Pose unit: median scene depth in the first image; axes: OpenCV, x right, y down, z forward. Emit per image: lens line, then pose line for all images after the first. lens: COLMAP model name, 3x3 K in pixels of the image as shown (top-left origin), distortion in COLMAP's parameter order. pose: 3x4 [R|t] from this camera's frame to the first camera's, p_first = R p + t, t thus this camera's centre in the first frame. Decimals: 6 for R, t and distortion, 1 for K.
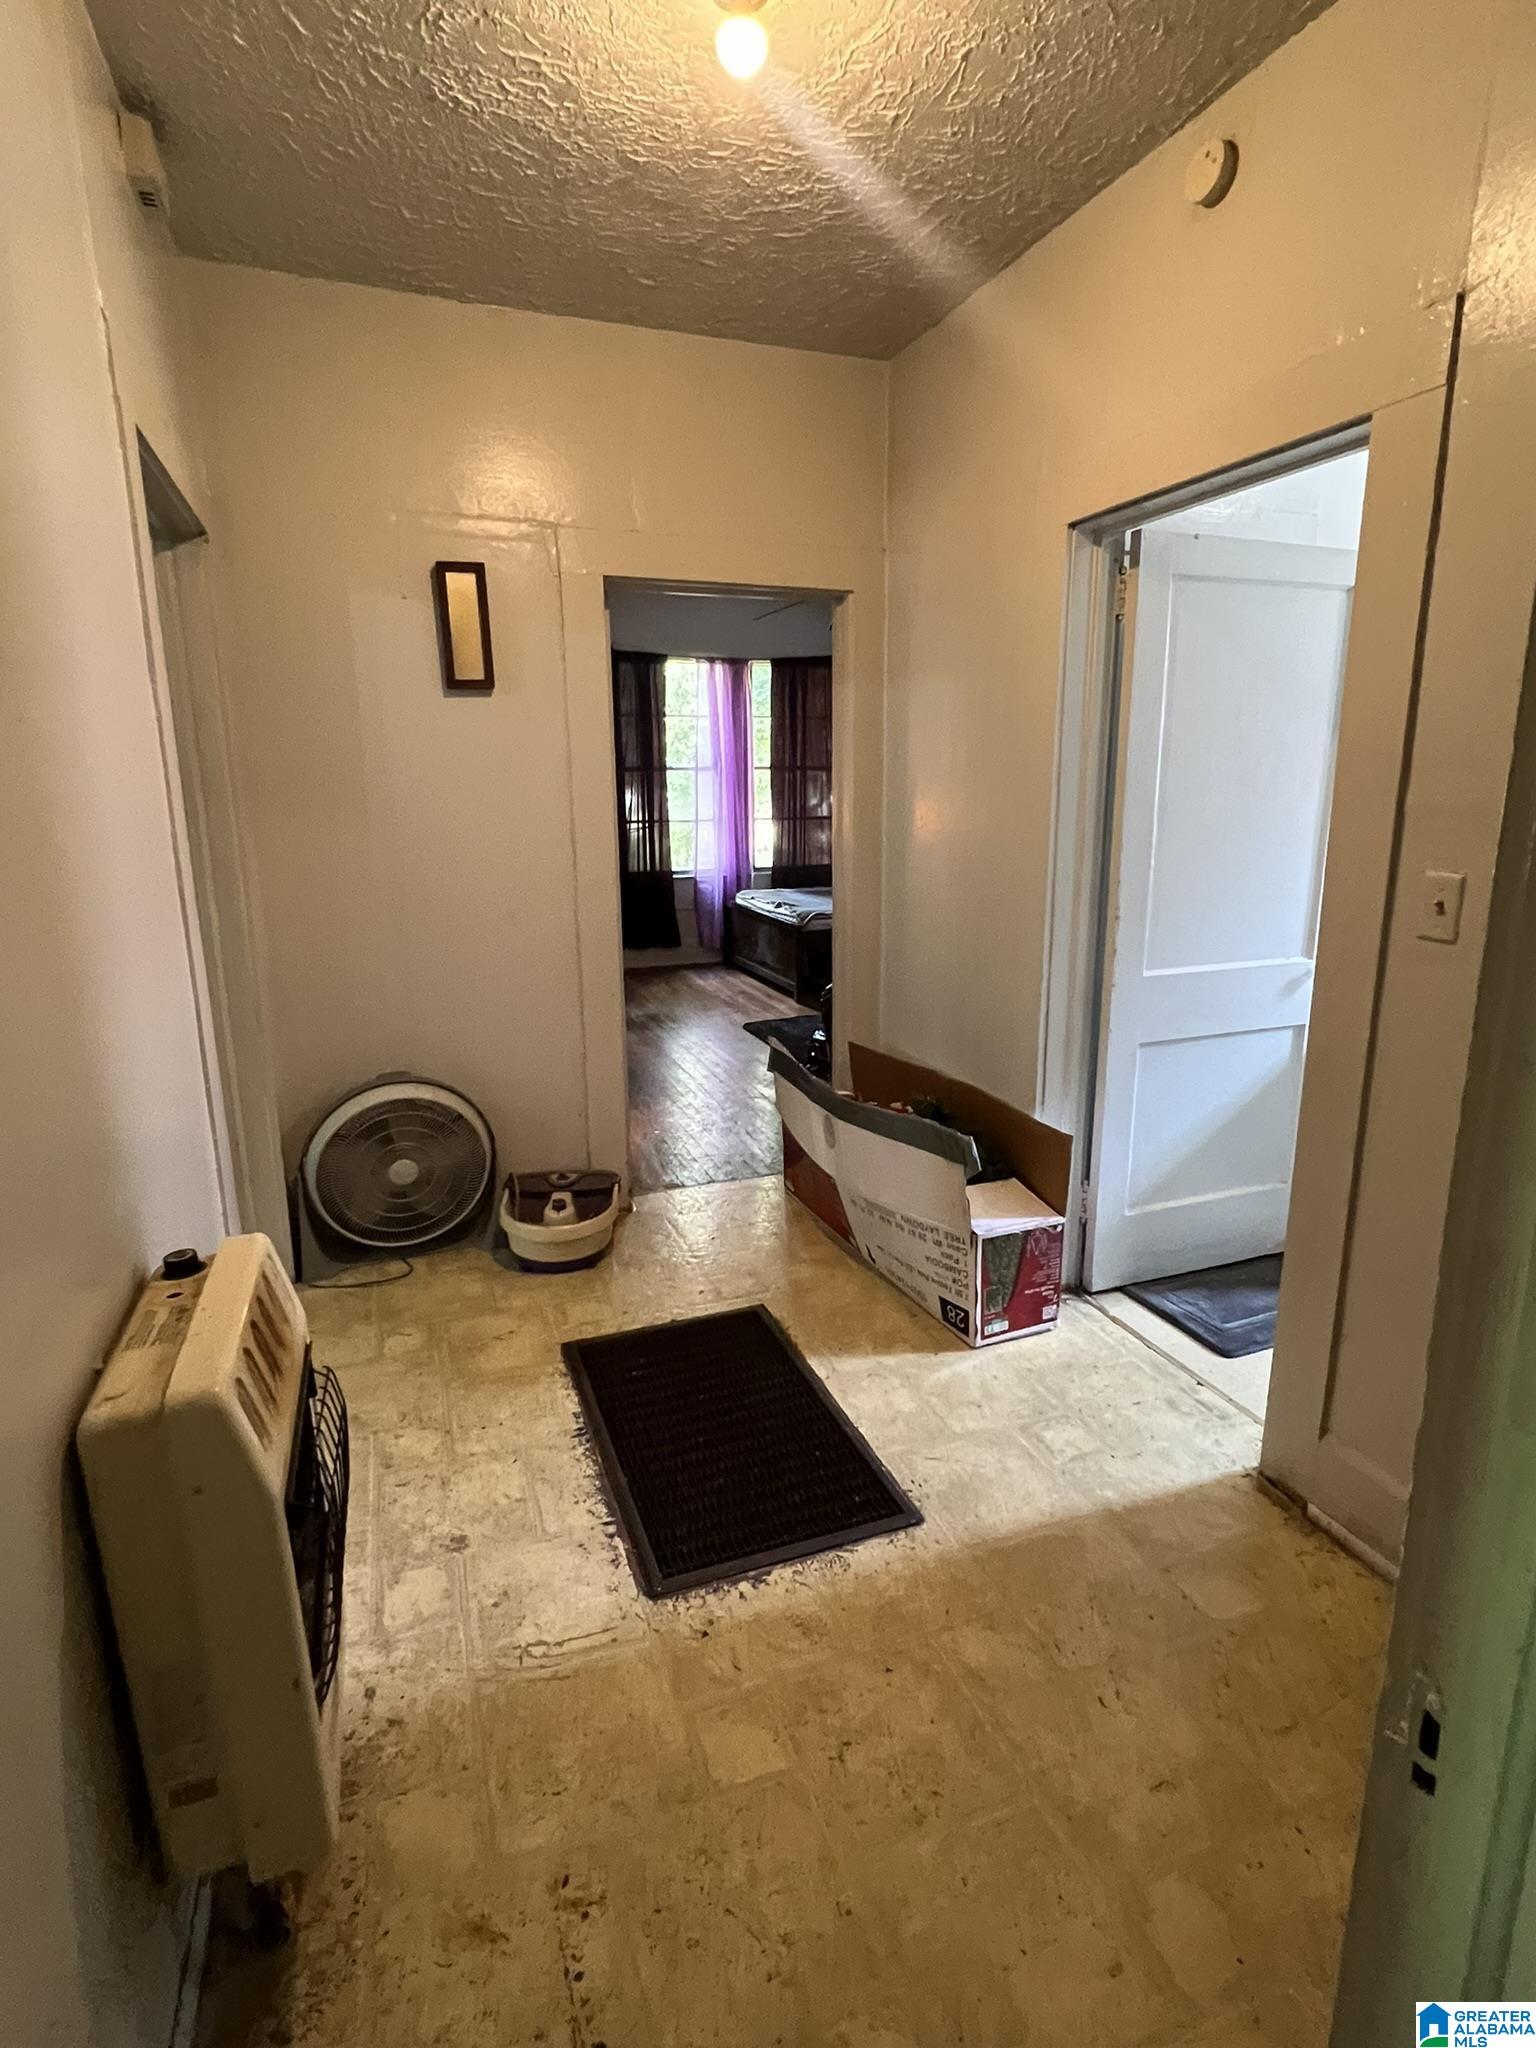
lens RADIAL K [[1018.5, 0, 773.5], [0, 1018.5, 1021.3], [0, 0, 1]] dist [-0.004337, -0.000004]
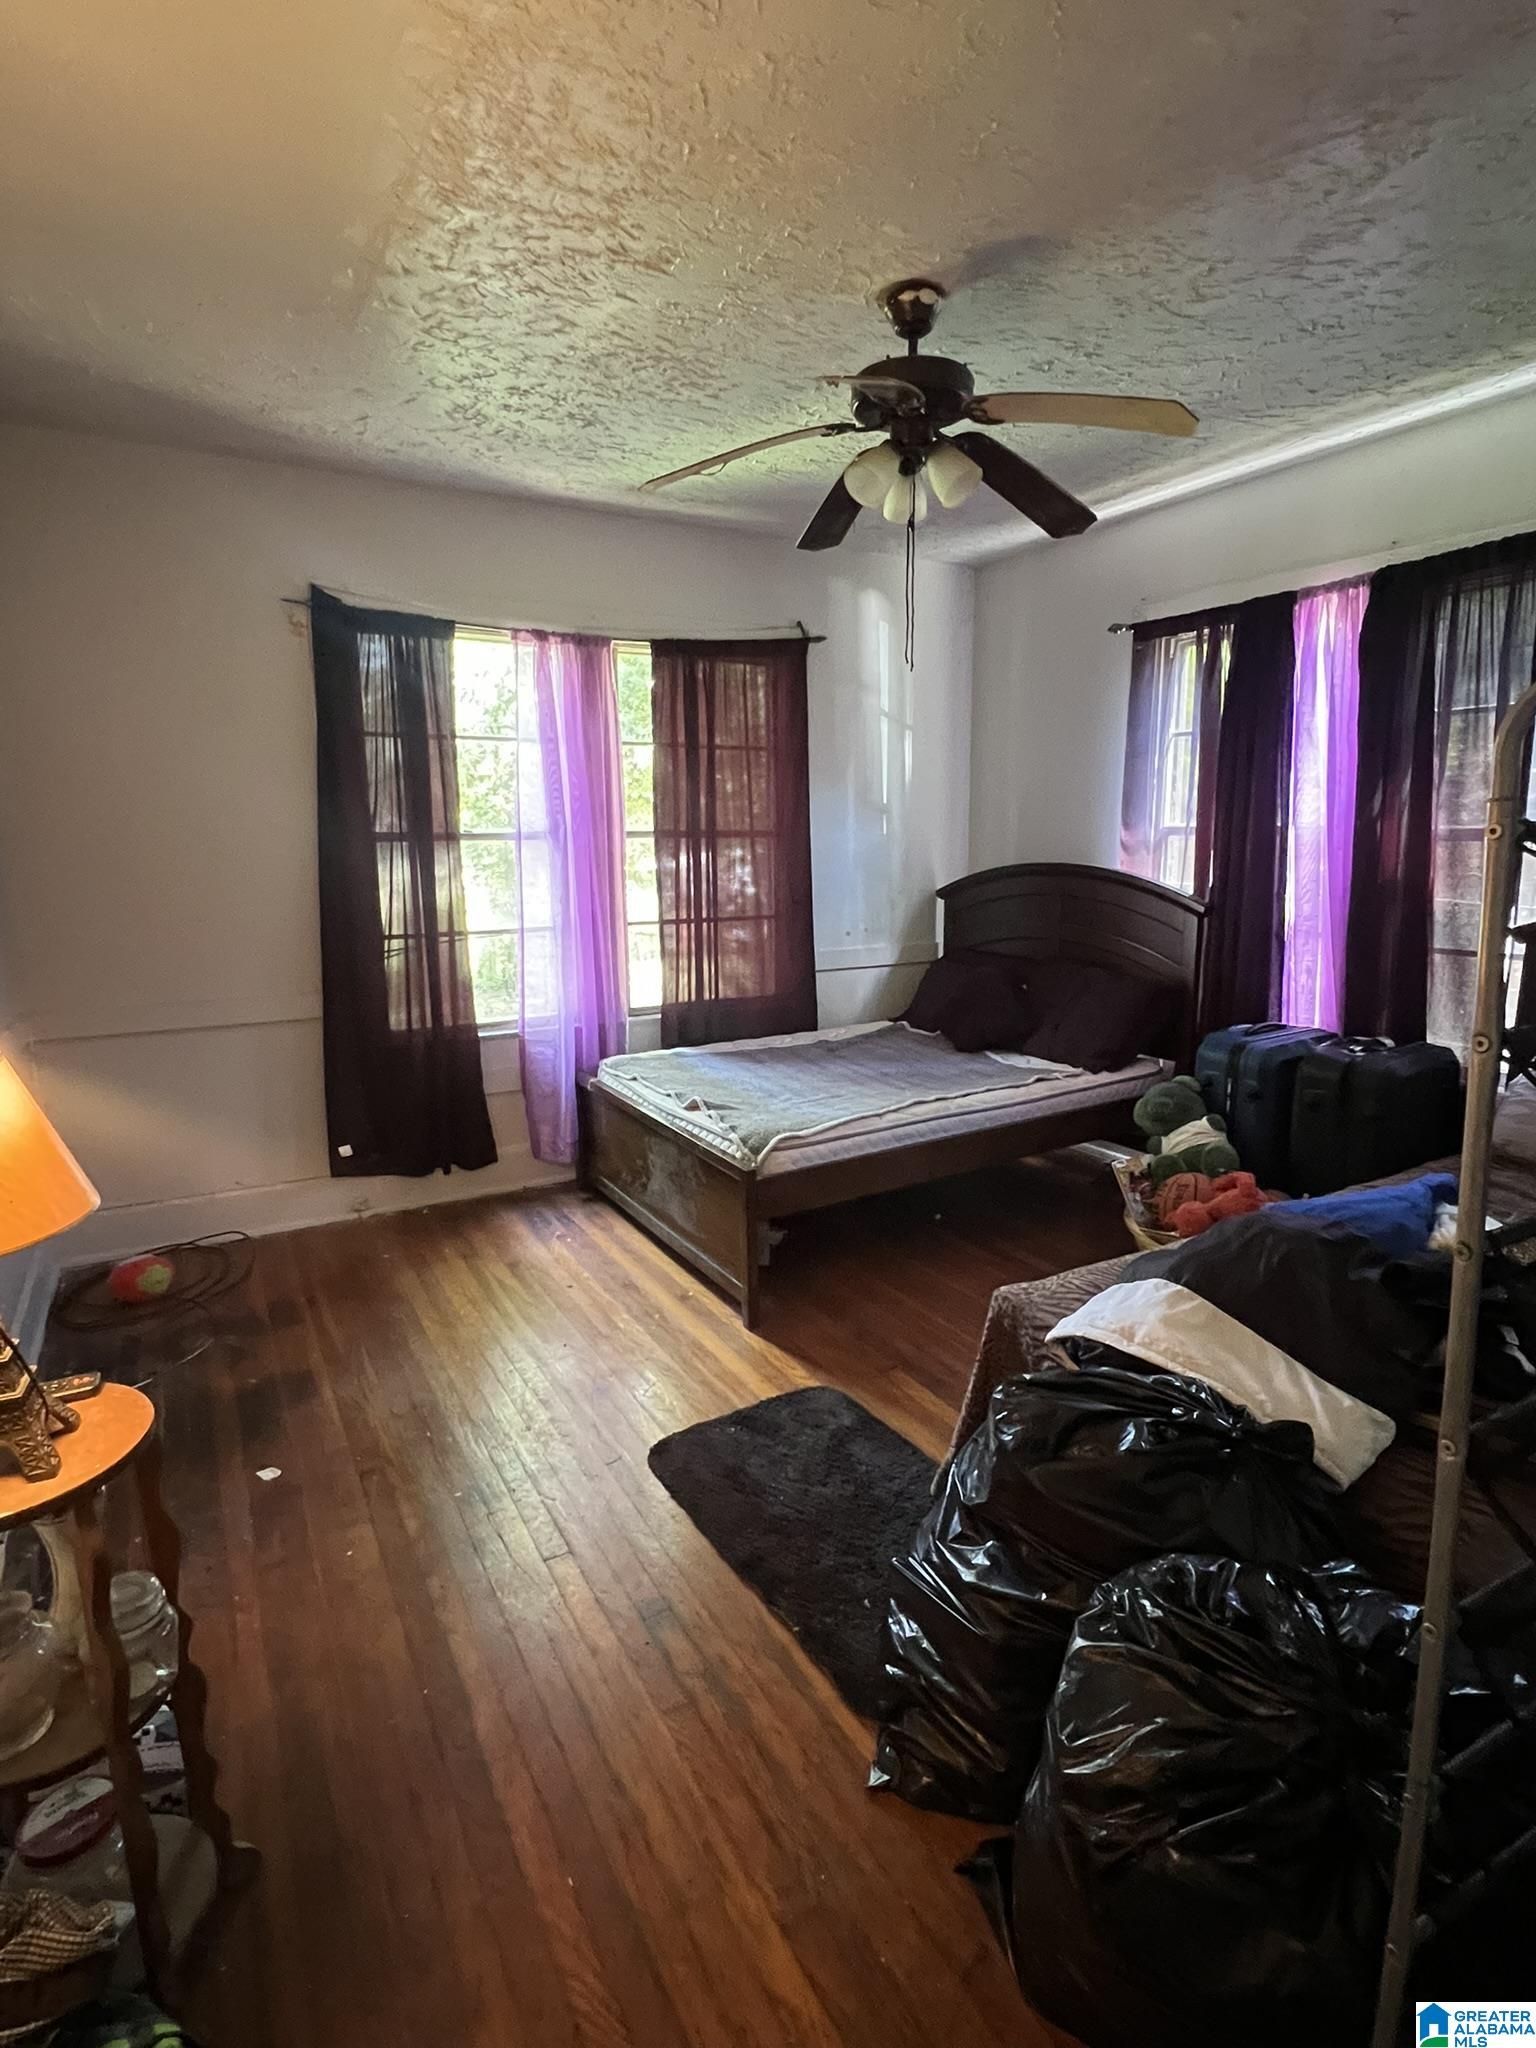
lens RADIAL K [[1018.5, 0, 763.5], [0, 1018.5, 1011.5], [0, 0, 1]] dist [-0.004337, -0.000004]
pose [[0.987840, -0.030625, 0.152427, -0.032363], [0.040380, 0.997301, -0.061318, -0.117225], [-0.150138, 0.066728, 0.986411, 0.457277]]
